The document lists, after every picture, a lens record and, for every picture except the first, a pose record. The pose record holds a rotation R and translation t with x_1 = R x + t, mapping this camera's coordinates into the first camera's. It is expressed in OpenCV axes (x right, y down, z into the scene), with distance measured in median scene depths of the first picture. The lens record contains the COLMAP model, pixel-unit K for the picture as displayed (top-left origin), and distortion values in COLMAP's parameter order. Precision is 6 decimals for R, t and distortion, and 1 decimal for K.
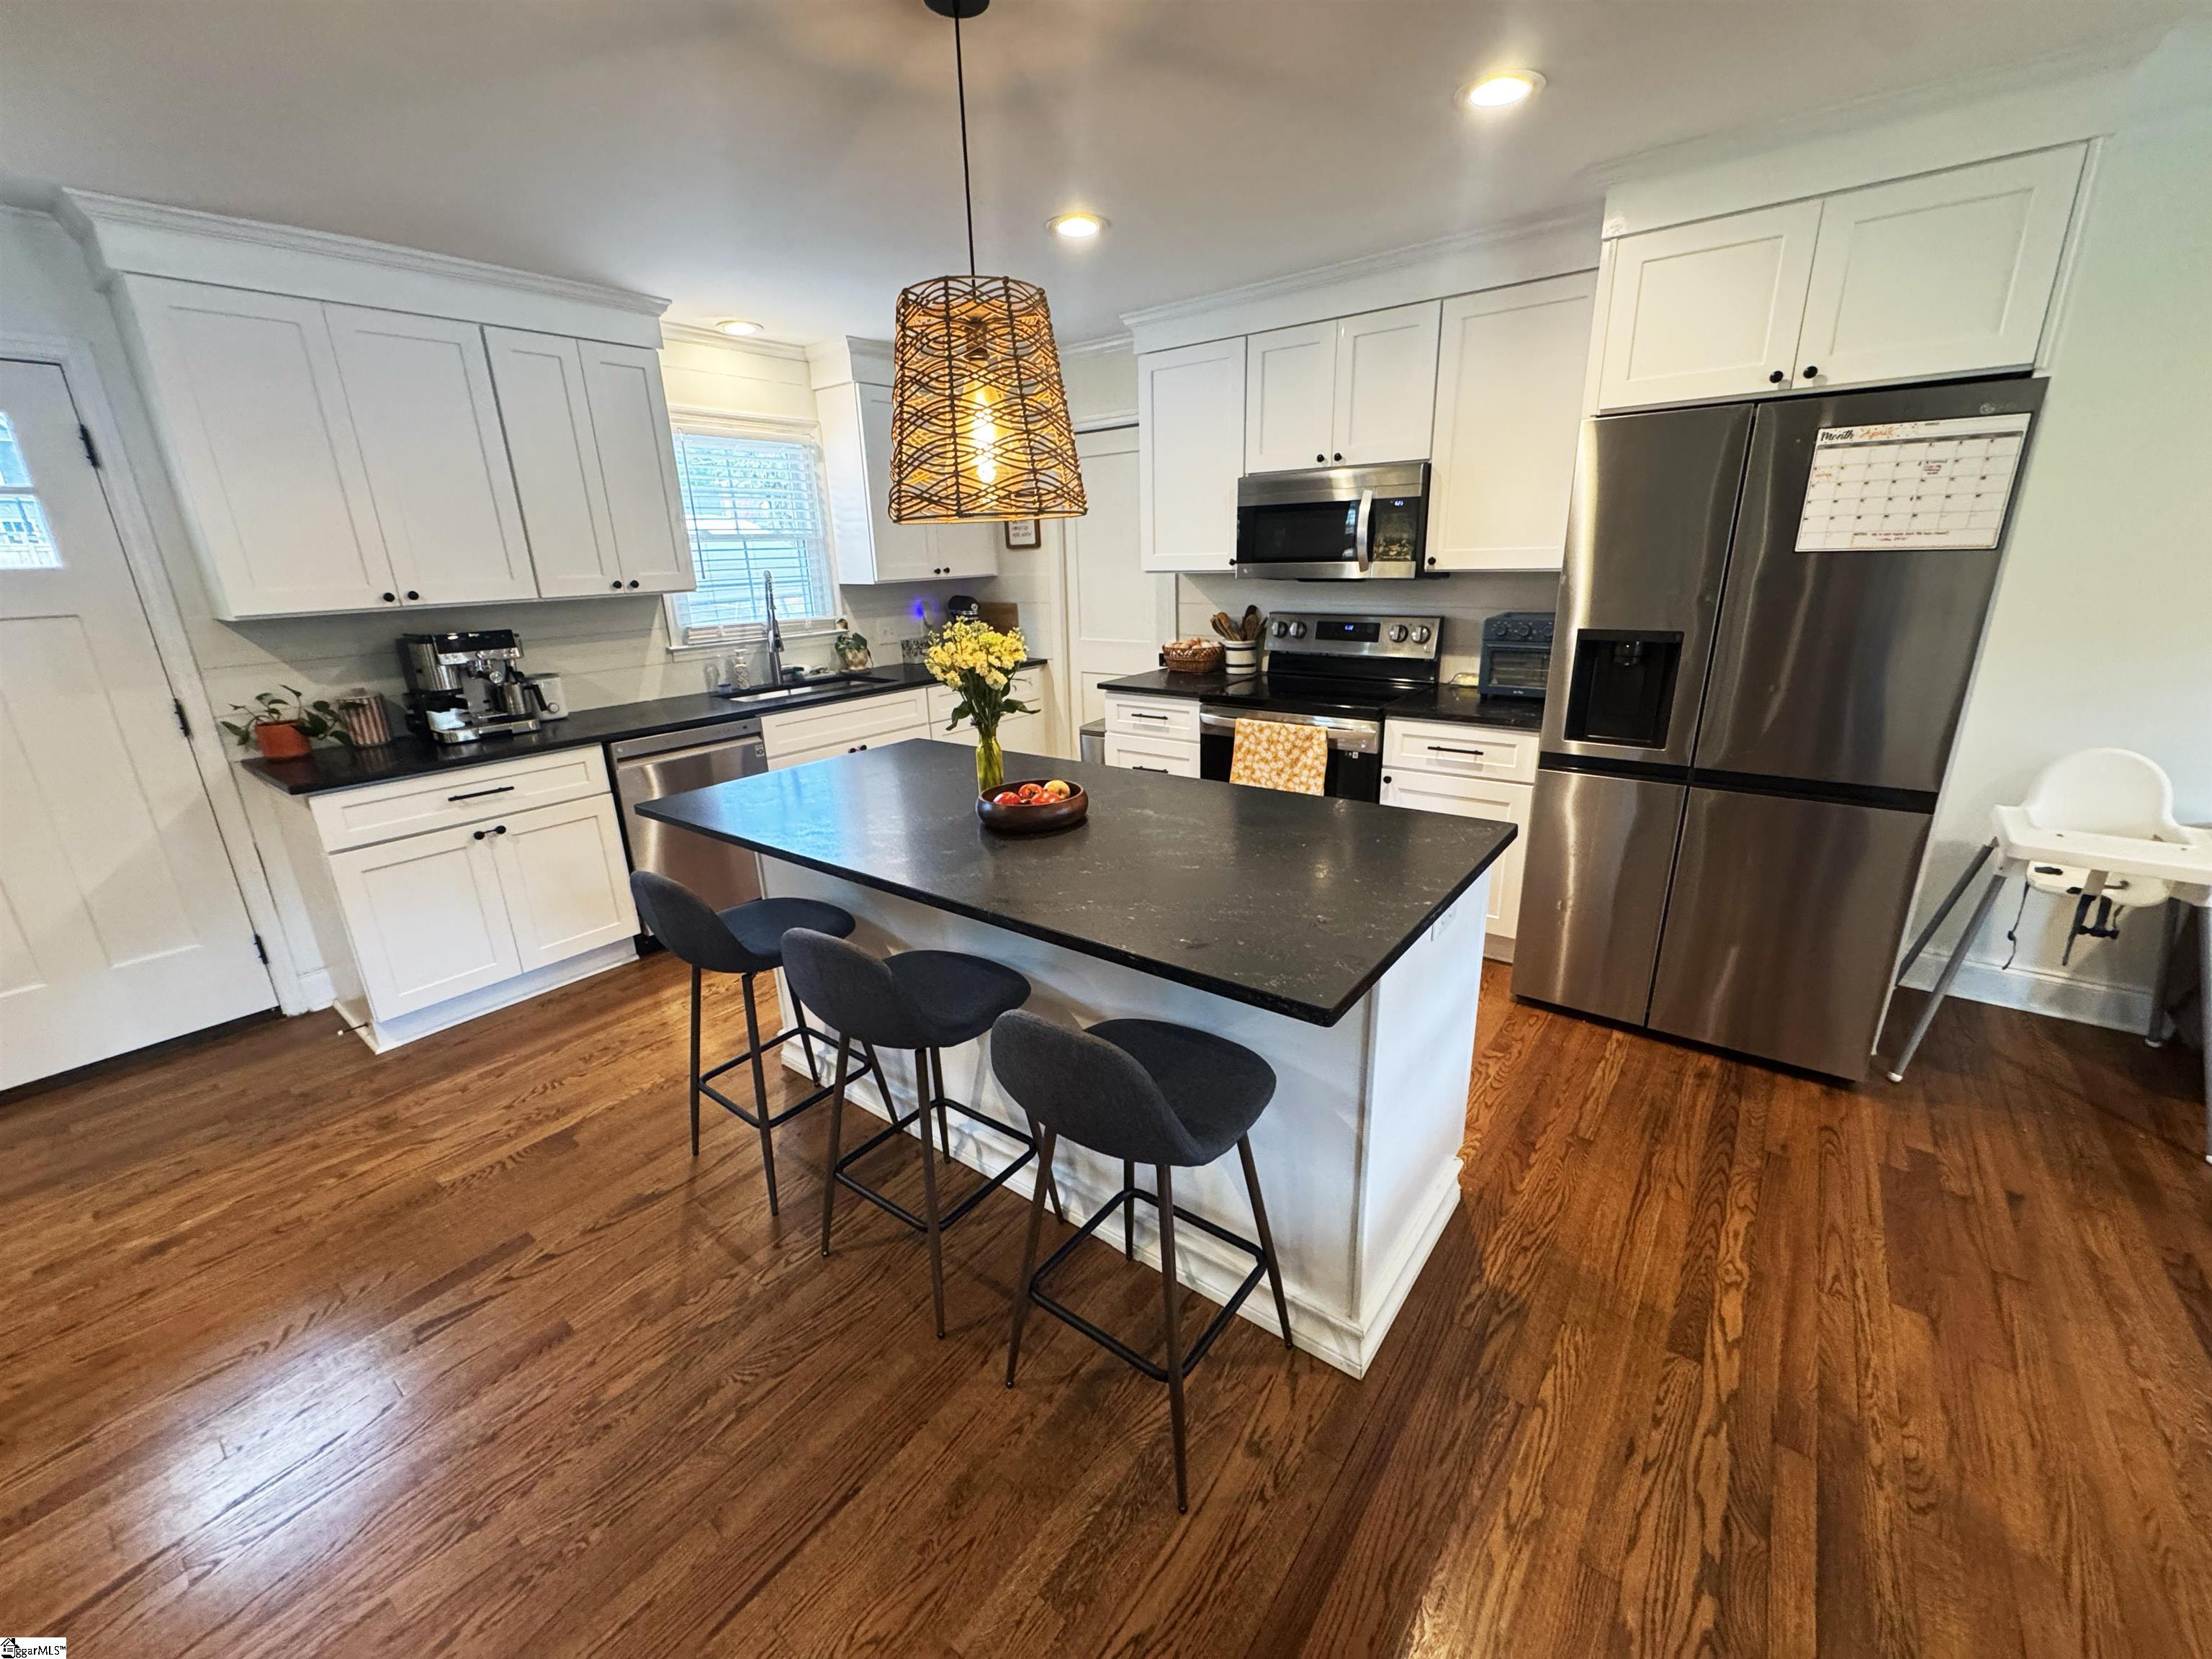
lens RADIAL K [[885.5, 0, 1103.2], [0, 885.5, 829.6], [0, 0, 1]] dist [-0.002826, 0.000069]
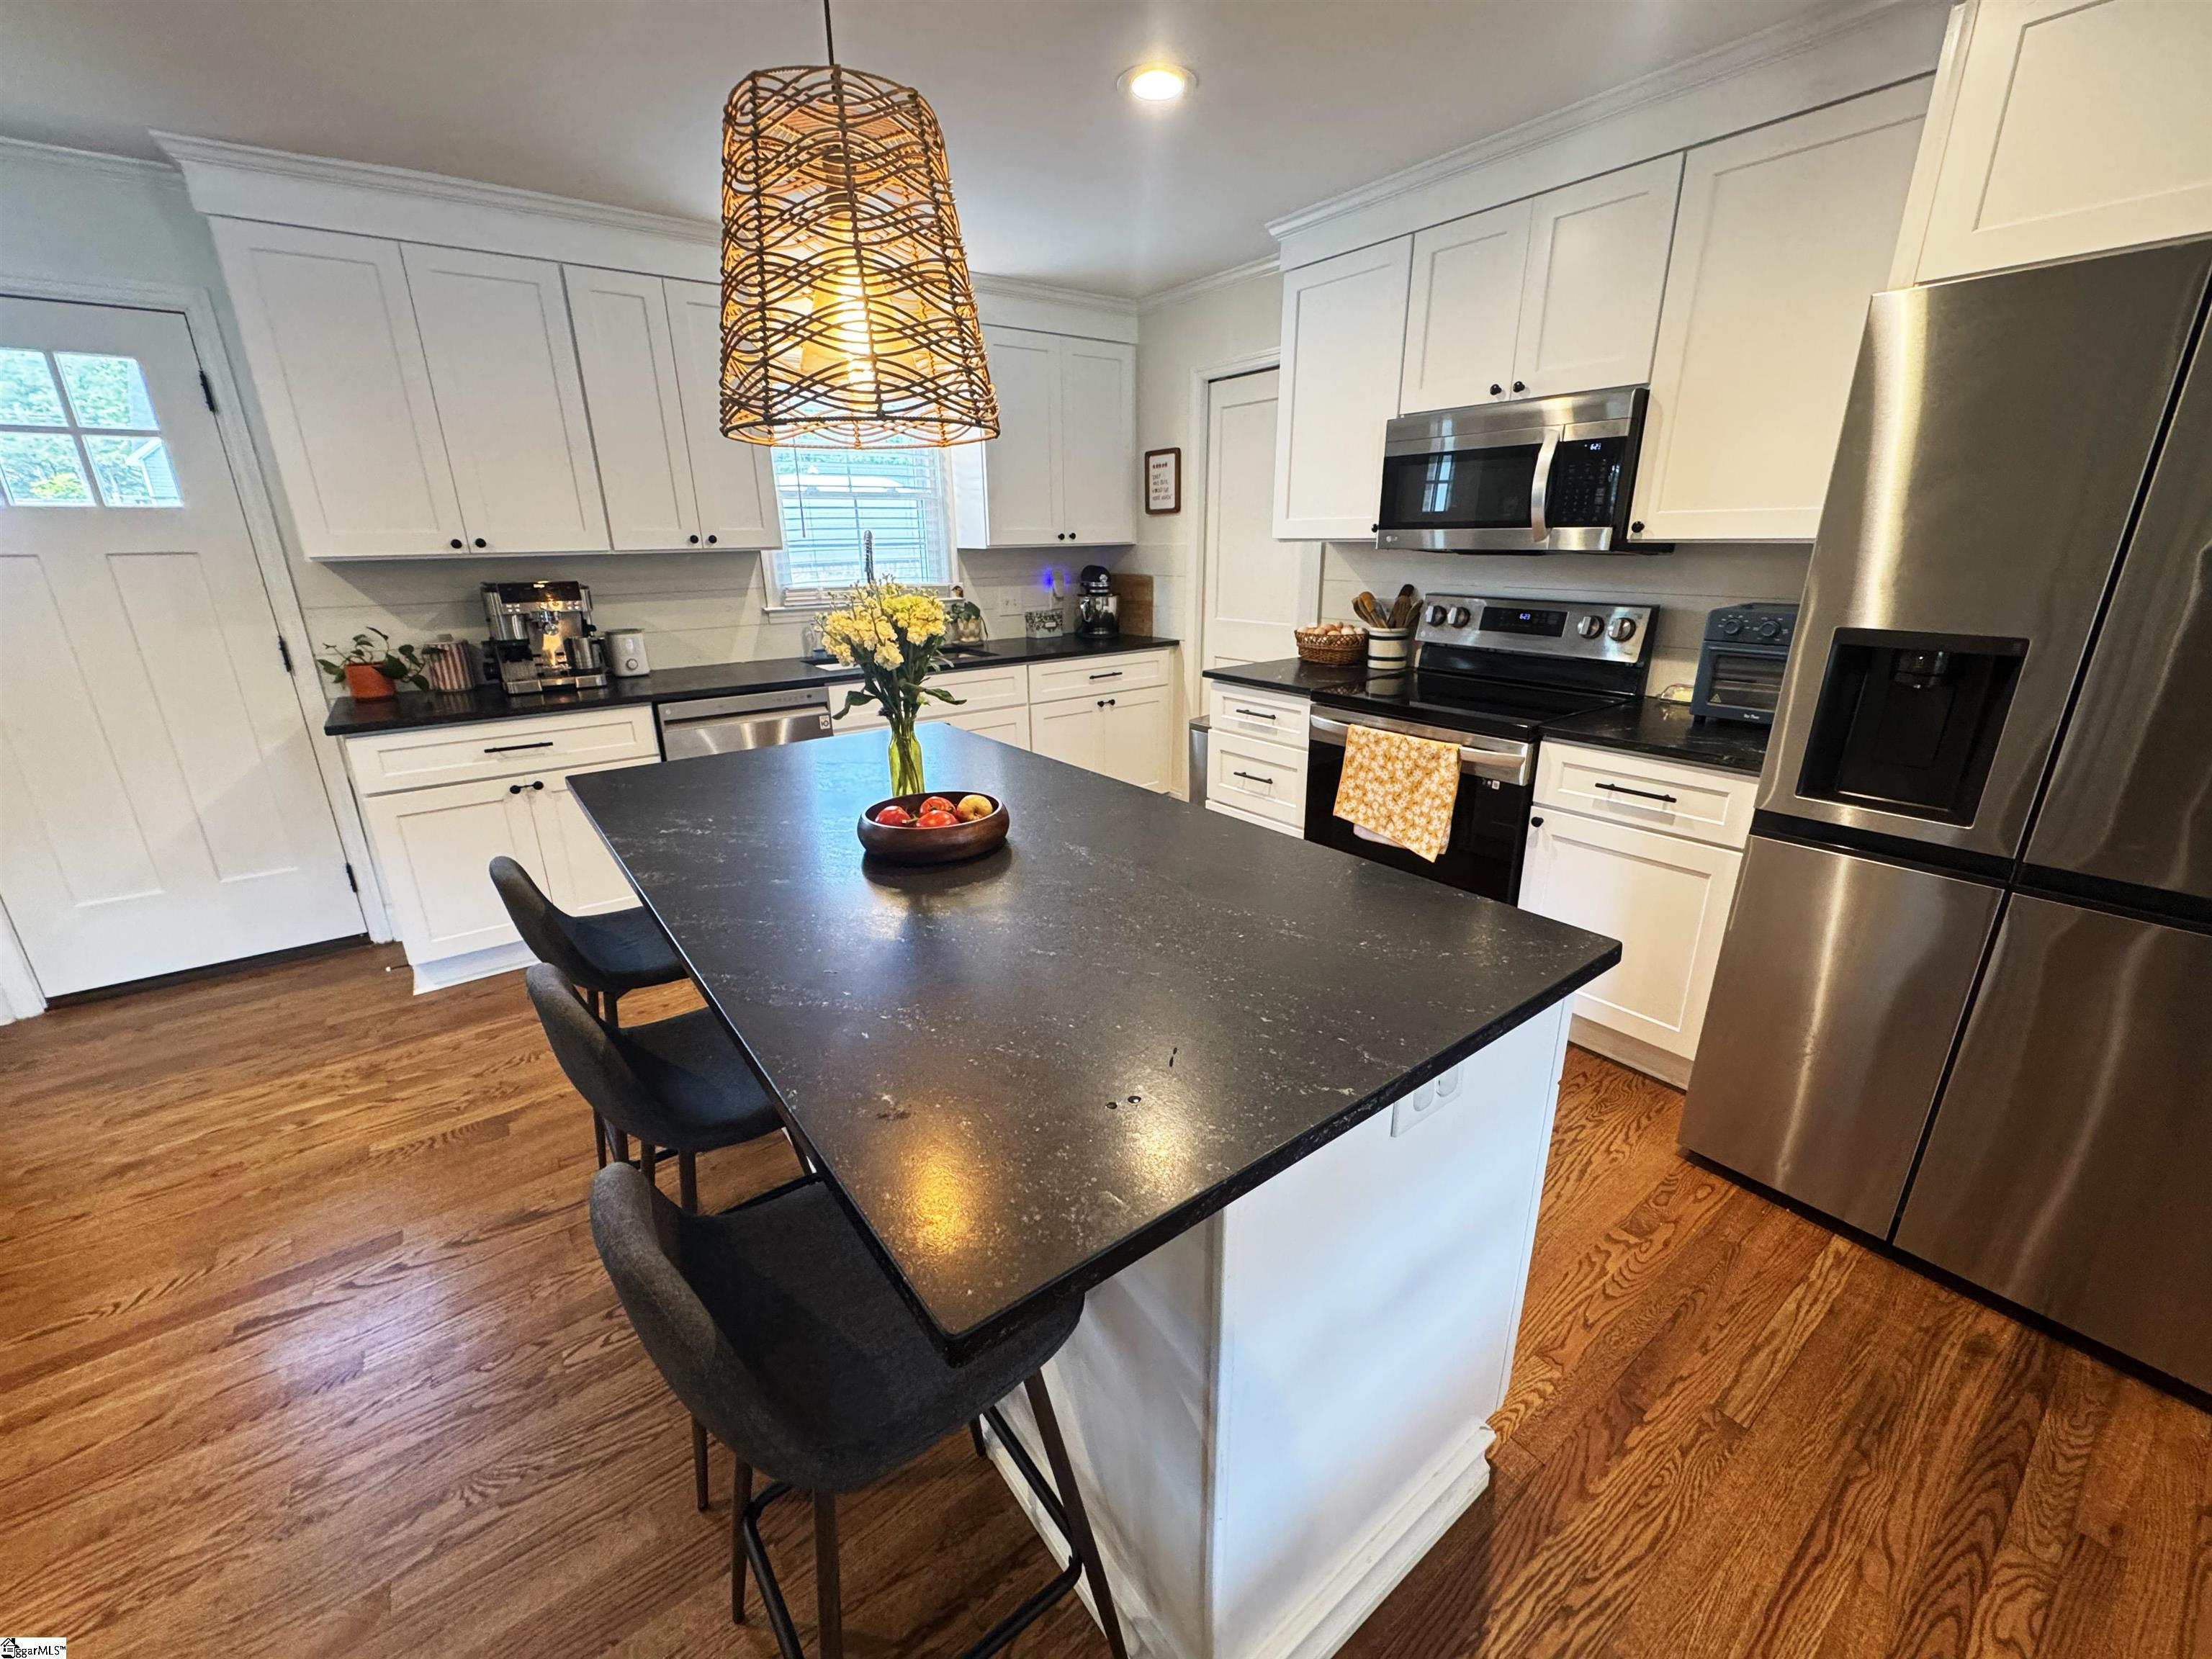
lens RADIAL K [[885.5, 0, 1101.5], [0, 885.5, 829.9], [0, 0, 1]] dist [-0.002826, 0.000069]
pose [[0.963500, 0.100949, -0.247947, 0.183716], [-0.095817, 0.994861, 0.032712, -0.046530], [0.249975, -0.007760, 0.968221, 0.225549]]
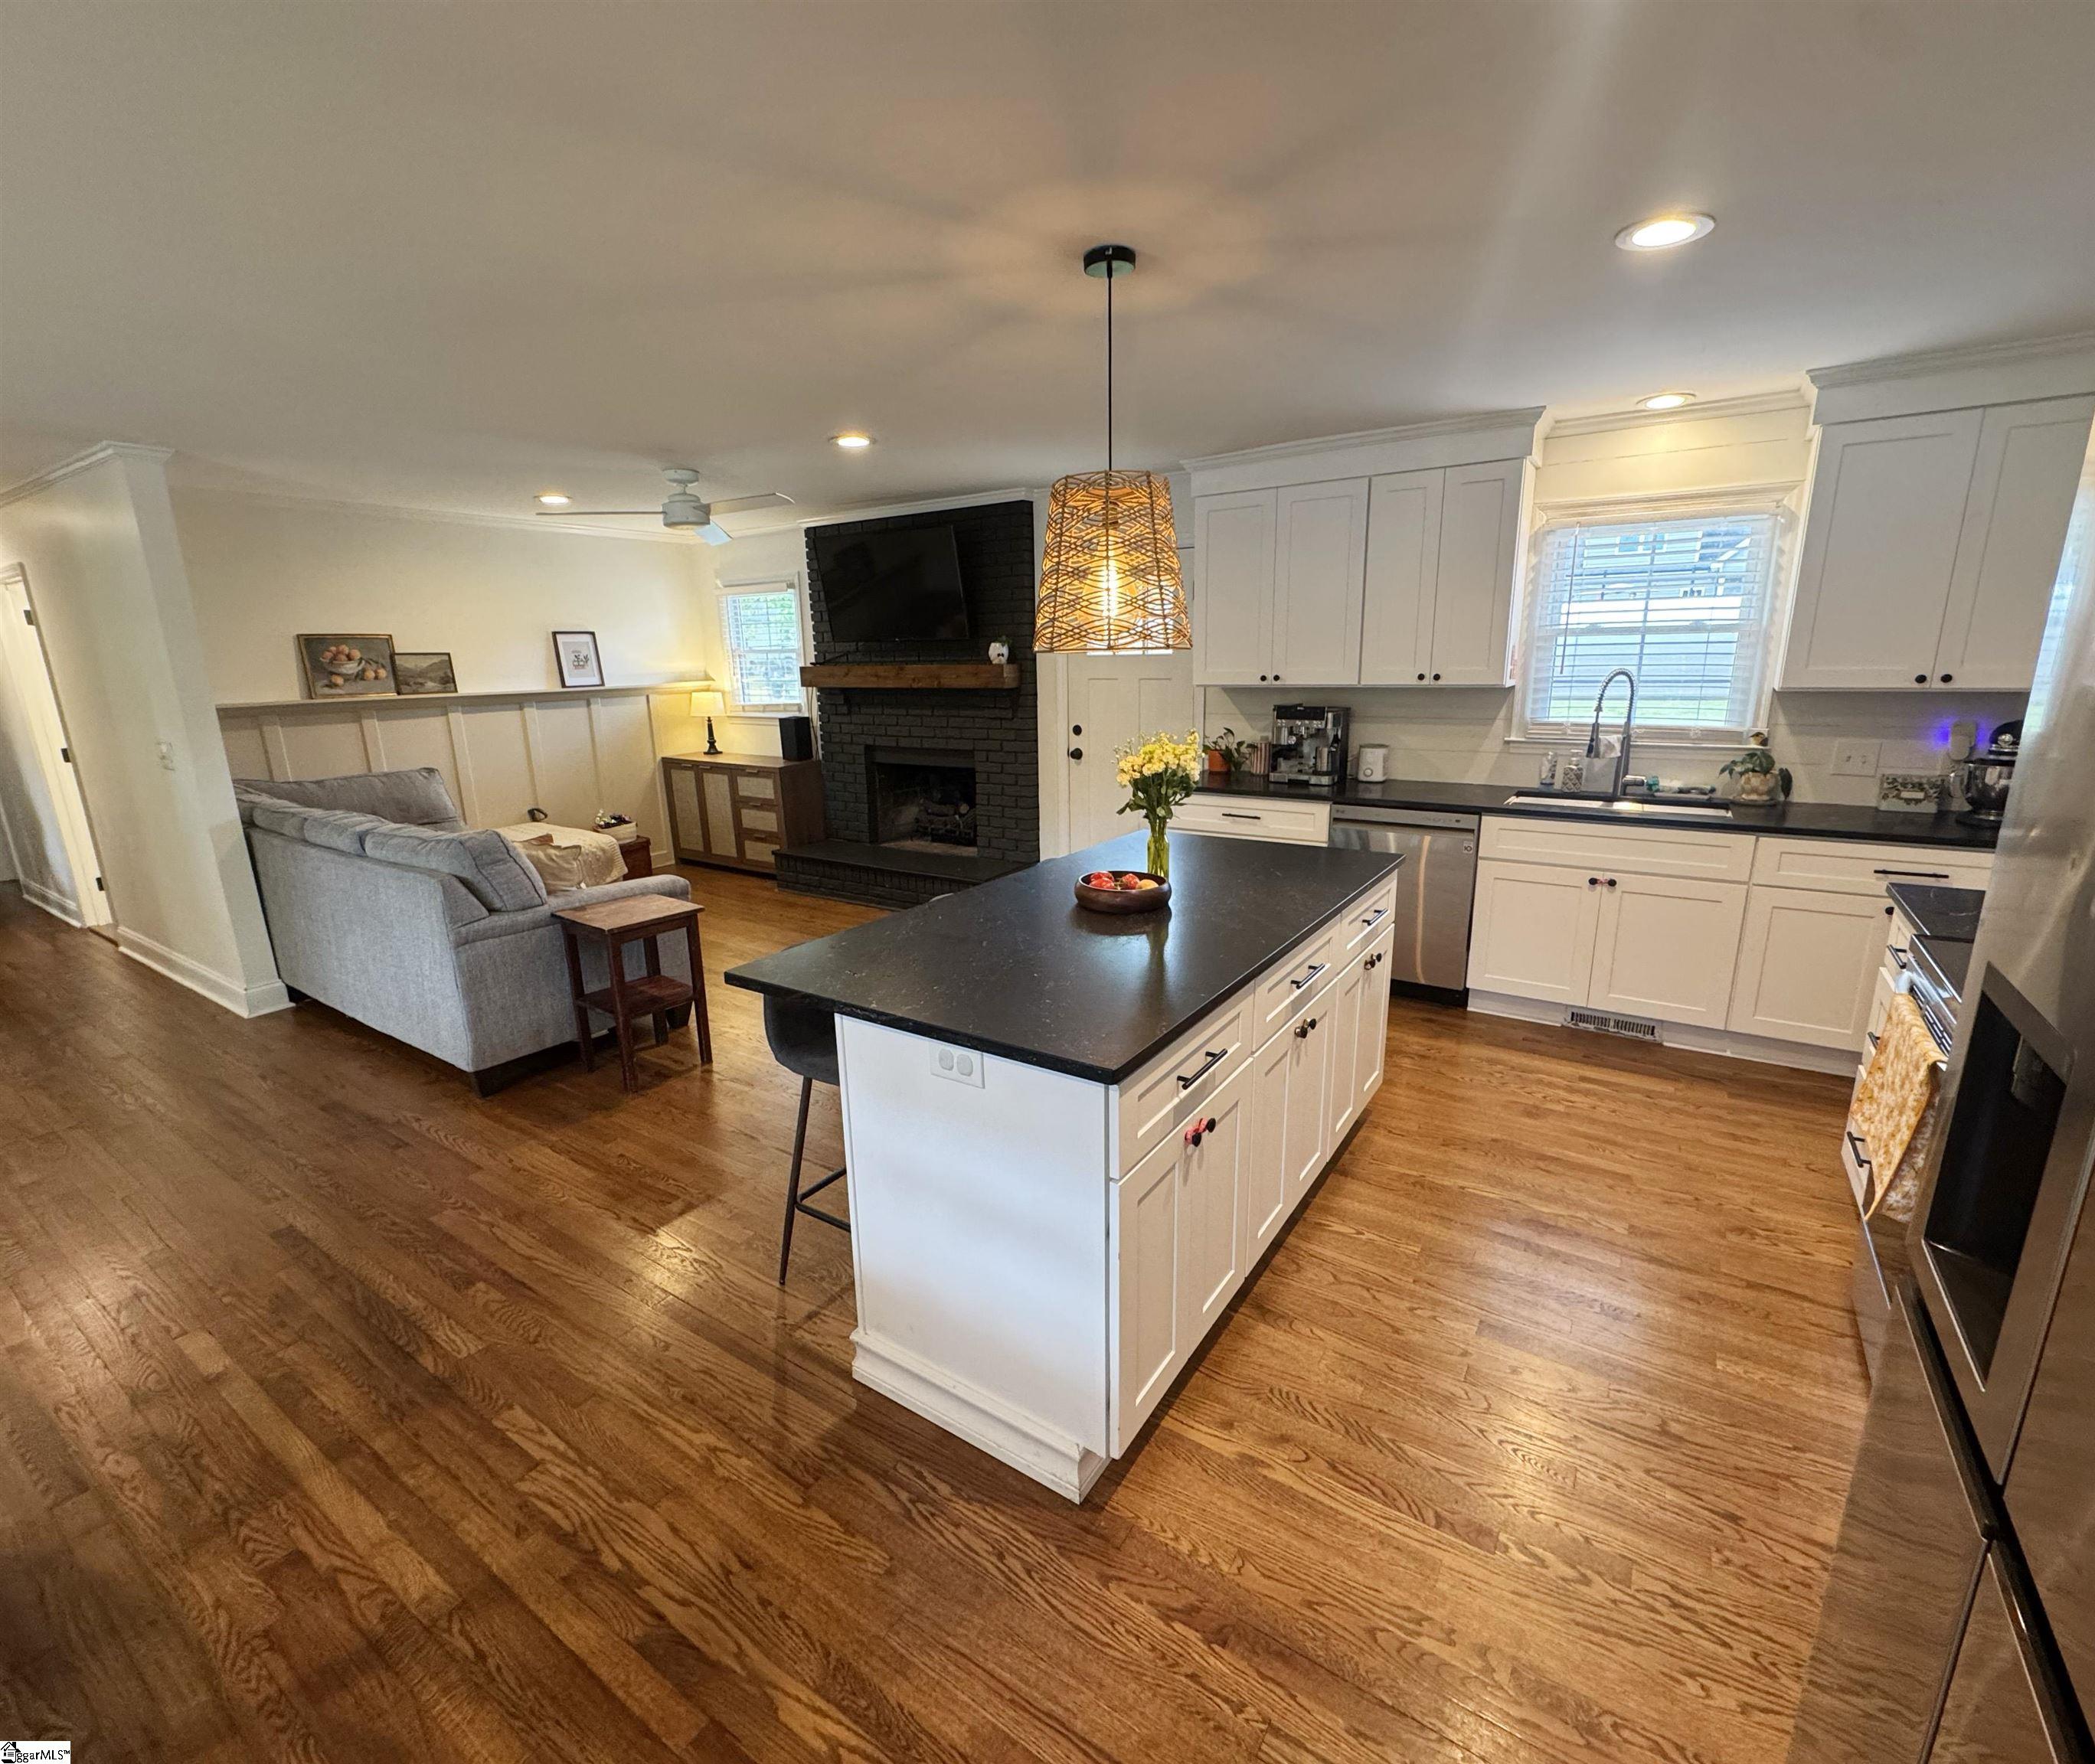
lens RADIAL K [[937.0, 0, 1041.5], [0, 937.0, 880.5], [0, 0, 1]] dist [-0.001448, -0.000115]
pose [[0.070503, 0.265429, -0.961549, 0.814056], [-0.283056, 0.929648, 0.235869, -0.225280], [0.956509, 0.255543, 0.140675, 0.539184]]
